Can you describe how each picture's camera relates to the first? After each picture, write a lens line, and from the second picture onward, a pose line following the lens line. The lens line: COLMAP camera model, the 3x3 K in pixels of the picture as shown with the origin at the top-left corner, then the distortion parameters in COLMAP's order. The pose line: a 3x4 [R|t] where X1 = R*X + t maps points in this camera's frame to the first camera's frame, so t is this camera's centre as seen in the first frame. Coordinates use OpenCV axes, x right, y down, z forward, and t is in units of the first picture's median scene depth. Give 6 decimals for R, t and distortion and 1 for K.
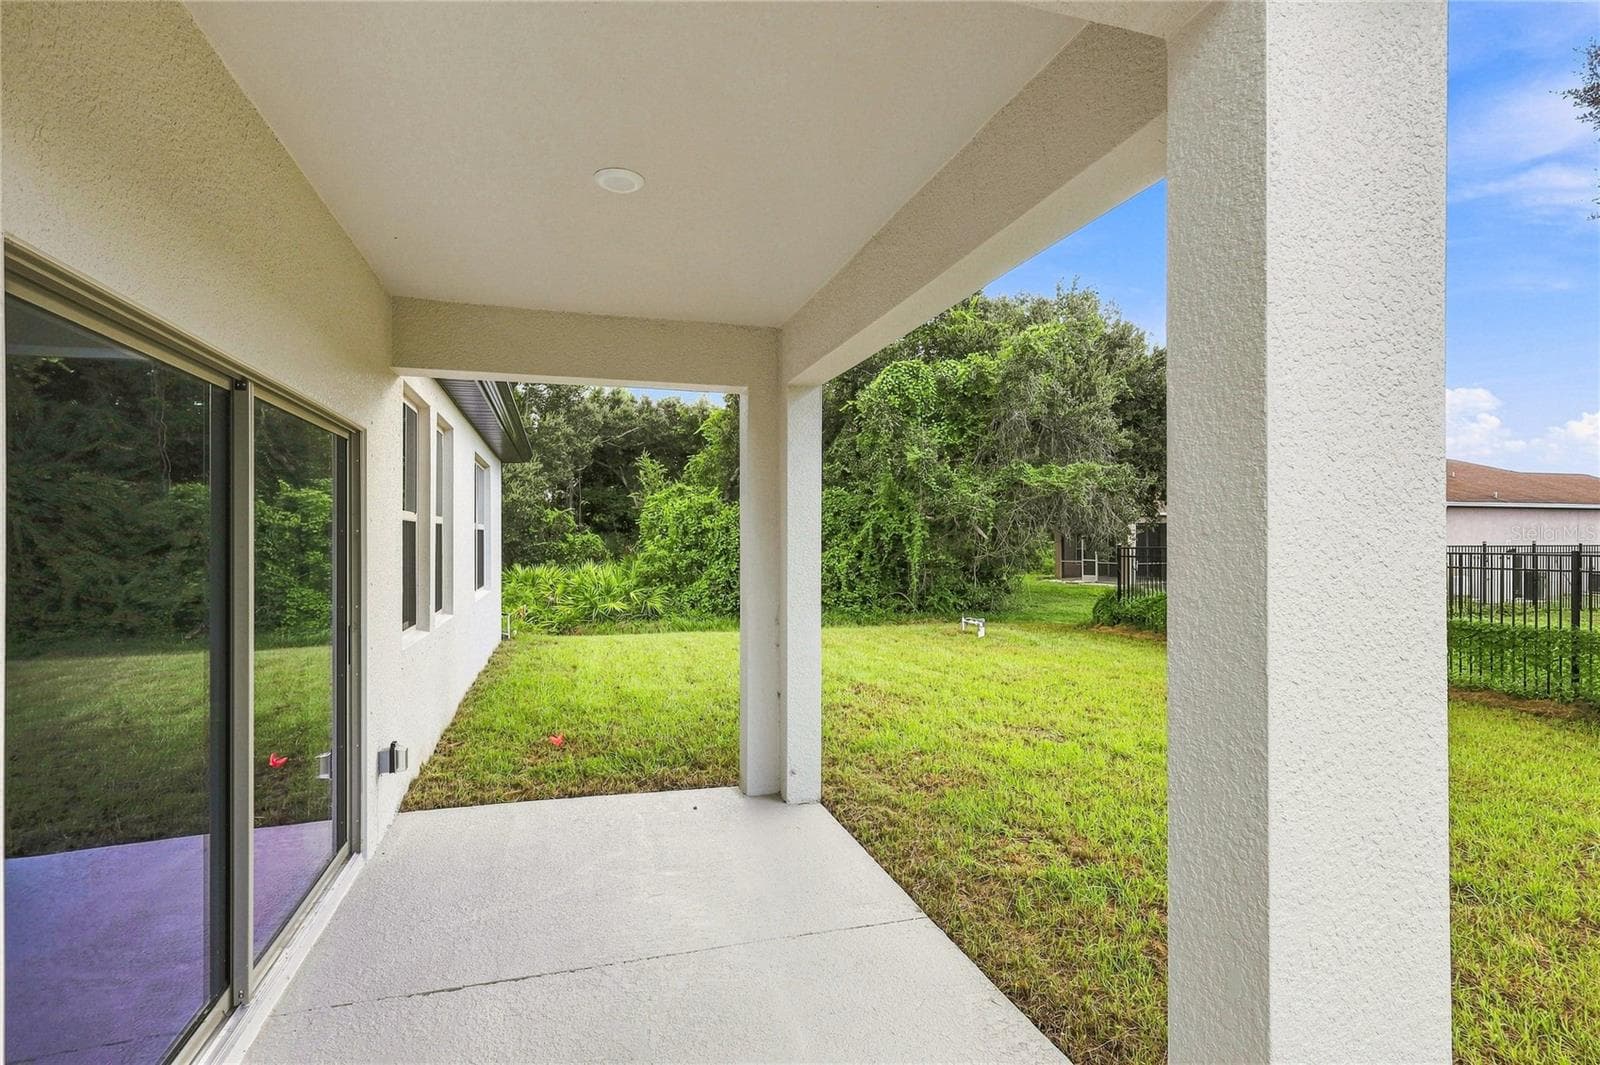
lens RADIAL K [[774.1, 0, 800.4], [0, 774.1, 542.1], [0, 0, 1]] dist [0.000324, 0.000345]
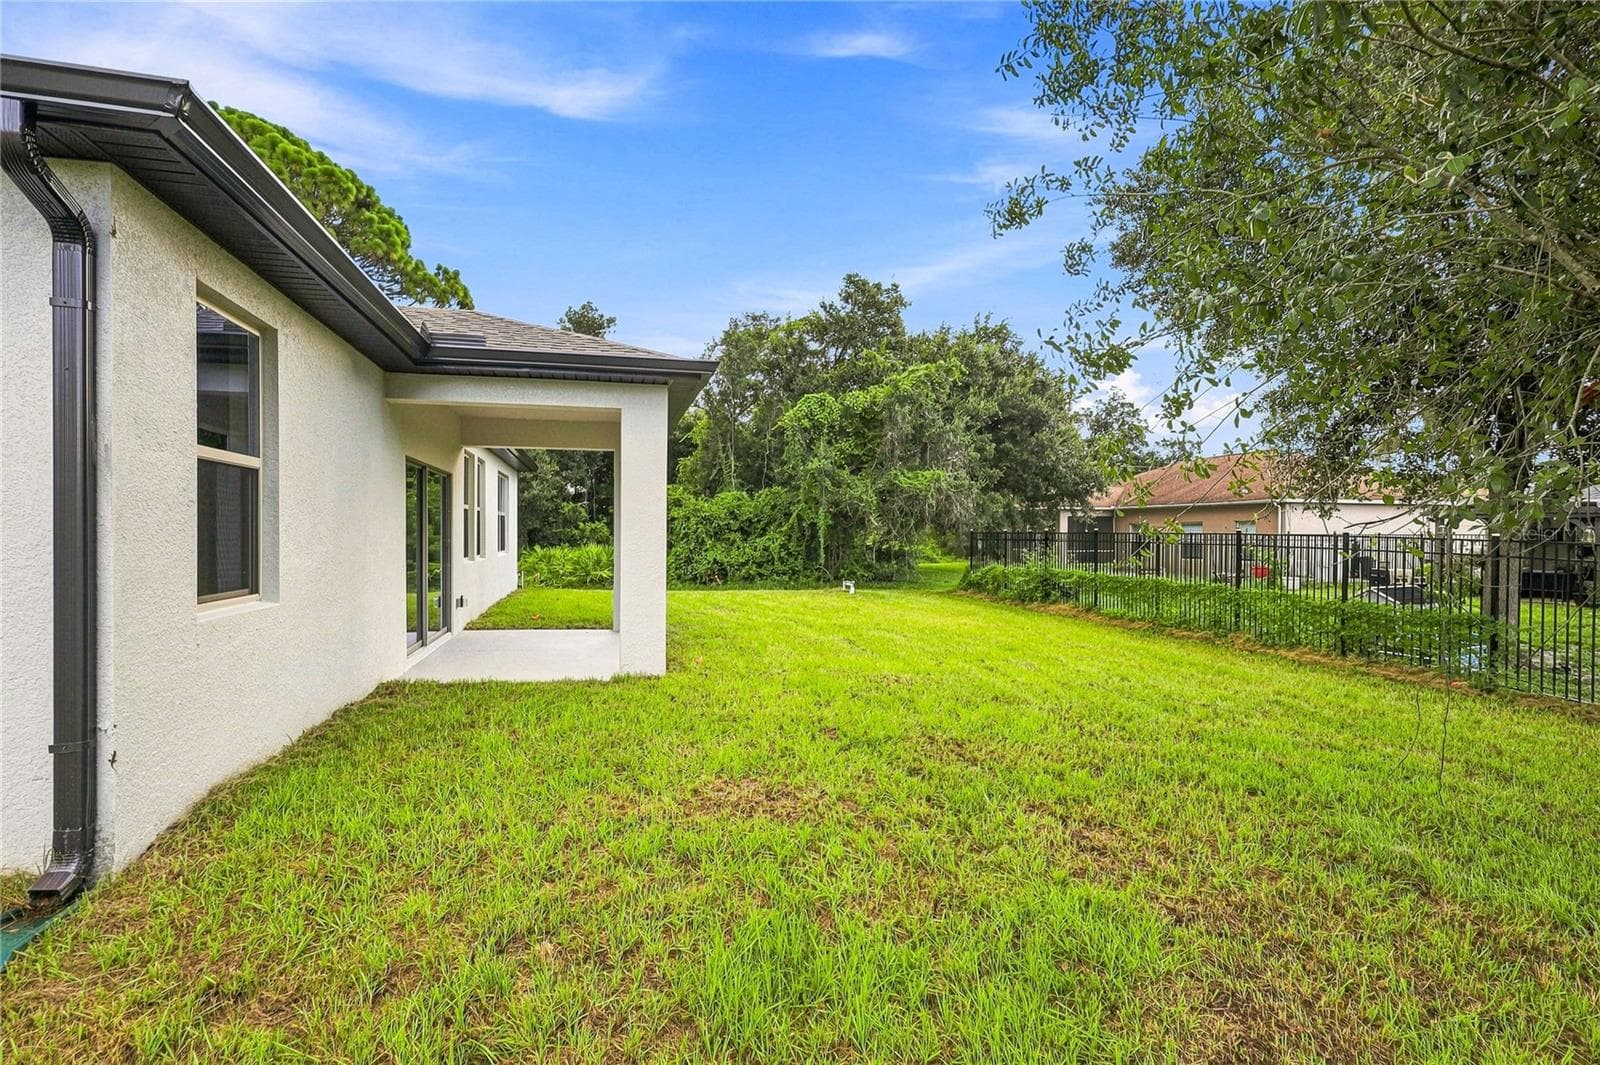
lens RADIAL K [[786.4, 0, 800.0], [0, 786.4, 532.5], [0, 0, 1]] dist [-0.003490, -0.000013]
pose [[0.999006, 0.004293, -0.044377, 0.163341], [-0.004475, 0.999982, -0.003994, 0.013485], [0.044359, 0.004189, 0.999007, -0.358495]]
